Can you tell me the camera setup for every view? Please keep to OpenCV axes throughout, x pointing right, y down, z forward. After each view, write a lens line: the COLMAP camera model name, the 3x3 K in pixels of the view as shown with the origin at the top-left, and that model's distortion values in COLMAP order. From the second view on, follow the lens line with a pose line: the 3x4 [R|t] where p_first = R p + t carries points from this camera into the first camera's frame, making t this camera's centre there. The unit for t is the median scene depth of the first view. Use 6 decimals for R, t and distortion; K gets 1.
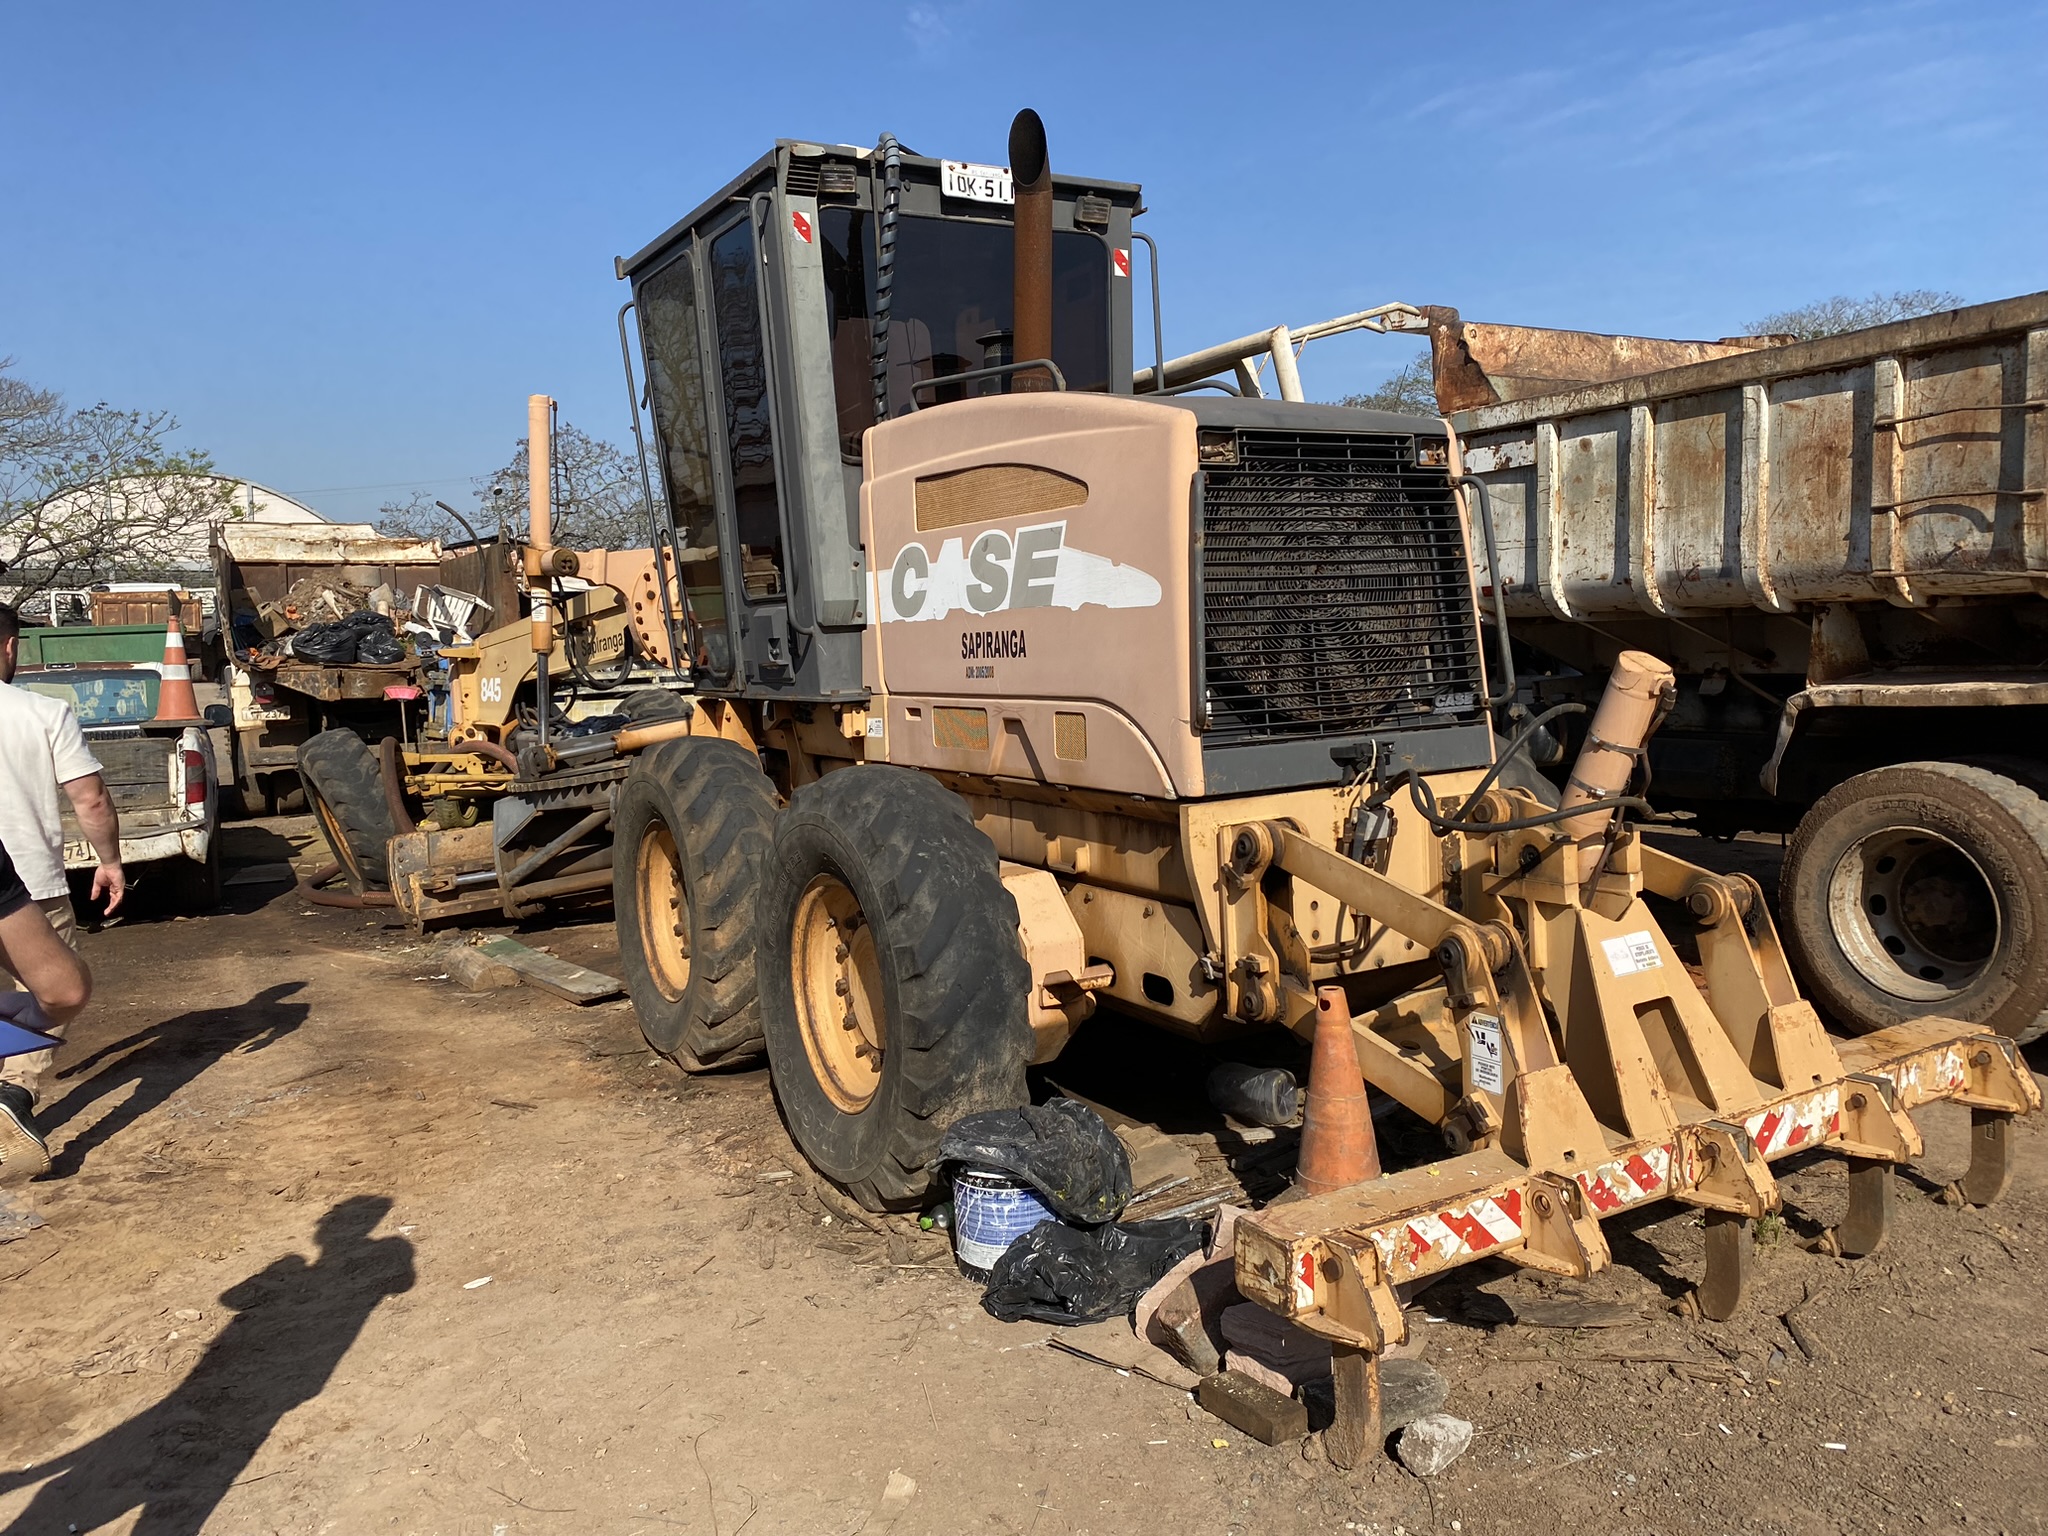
lens RADIAL K [[1596.0, 0, 1024.0], [0, 1596.0, 768.0], [0, 0, 1]] dist [0.012259, 0.002624]
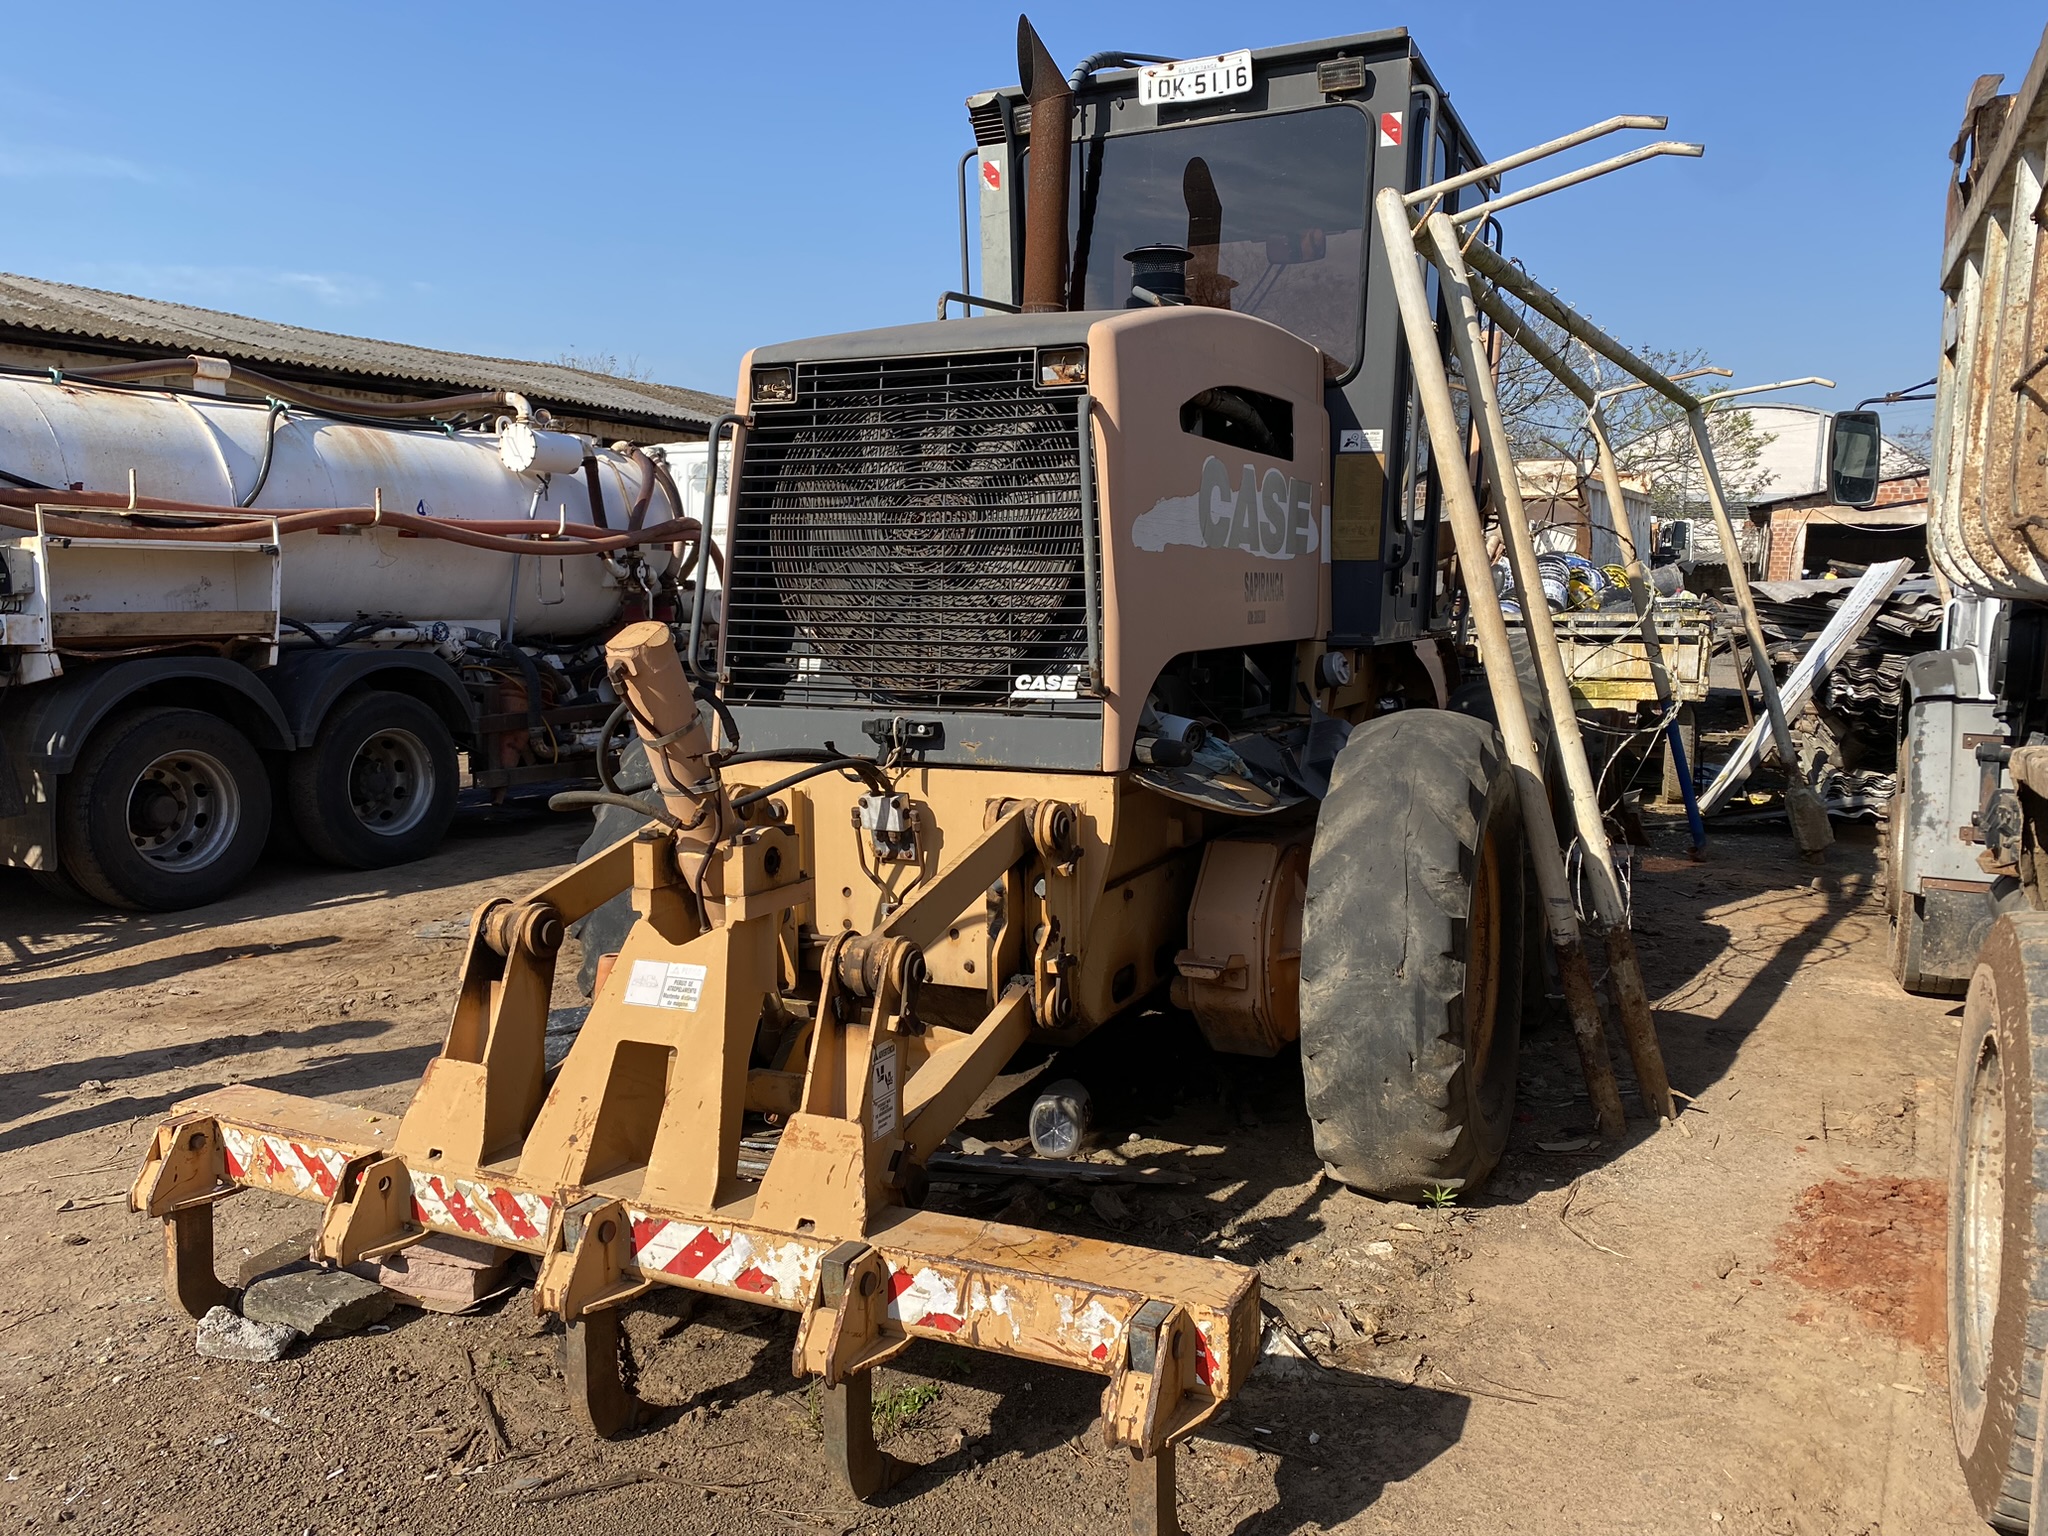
lens RADIAL K [[1596.0, 0, 1024.0], [0, 1596.0, 768.0], [0, 0, 1]] dist [0.012259, 0.002624]
pose [[0.546549, 0.133543, -0.826710, 0.915658], [-0.096120, 0.990682, 0.096484, -0.075470], [0.831892, 0.026730, 0.554293, 0.547619]]
